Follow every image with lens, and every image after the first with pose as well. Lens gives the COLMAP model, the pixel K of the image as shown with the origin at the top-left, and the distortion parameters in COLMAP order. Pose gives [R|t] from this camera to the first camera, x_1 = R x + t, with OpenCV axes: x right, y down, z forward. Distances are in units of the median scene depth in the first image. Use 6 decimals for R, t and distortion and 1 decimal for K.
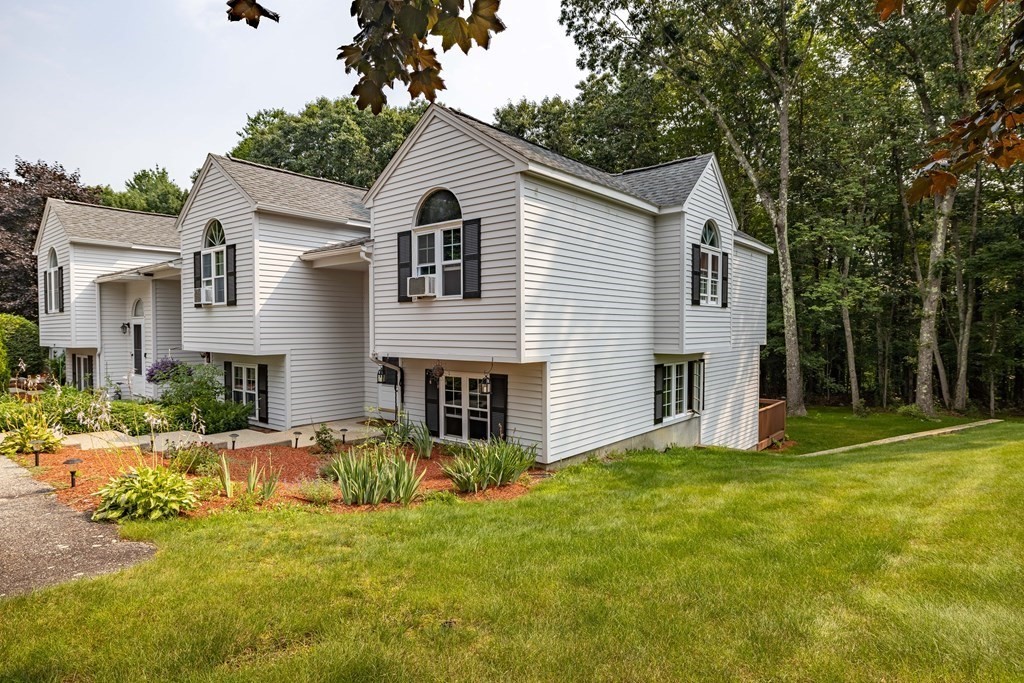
lens RADIAL K [[570.9, 0, 512.0], [0, 570.9, 341.5], [0, 0, 1]] dist [0.019136, -0.000745]
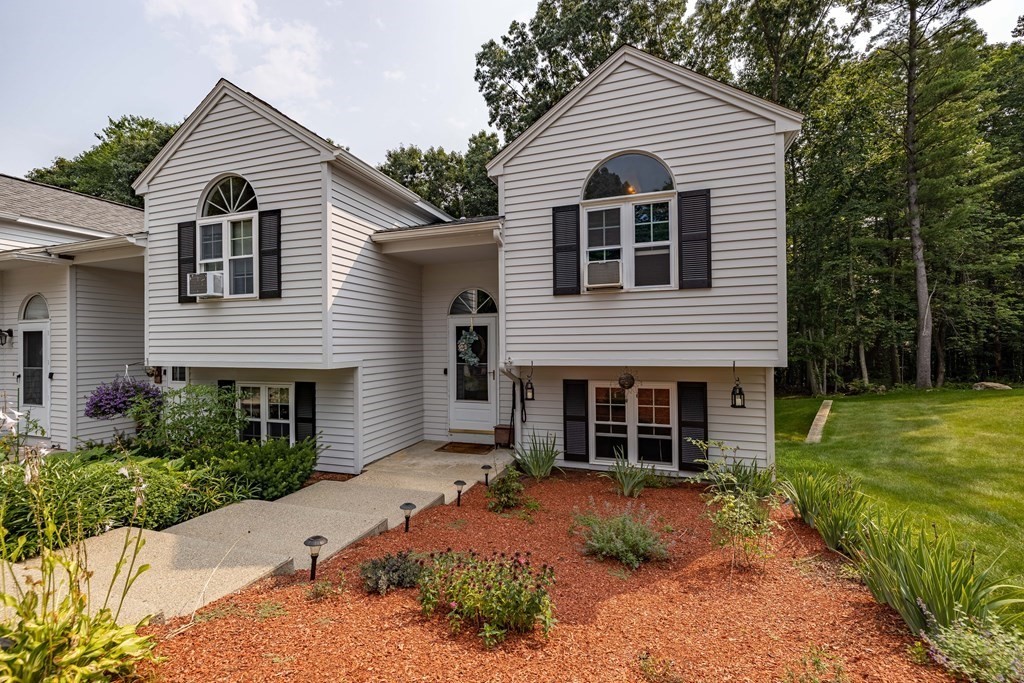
lens RADIAL K [[428.6, 0, 509.4], [0, 428.6, 338.7], [0, 0, 1]] dist [0.000805, -0.000034]
pose [[0.928067, -0.004644, 0.372384, -0.442695], [0.017685, 0.999344, -0.031614, 0.007679], [-0.371993, 0.035926, 0.927540, 0.446957]]
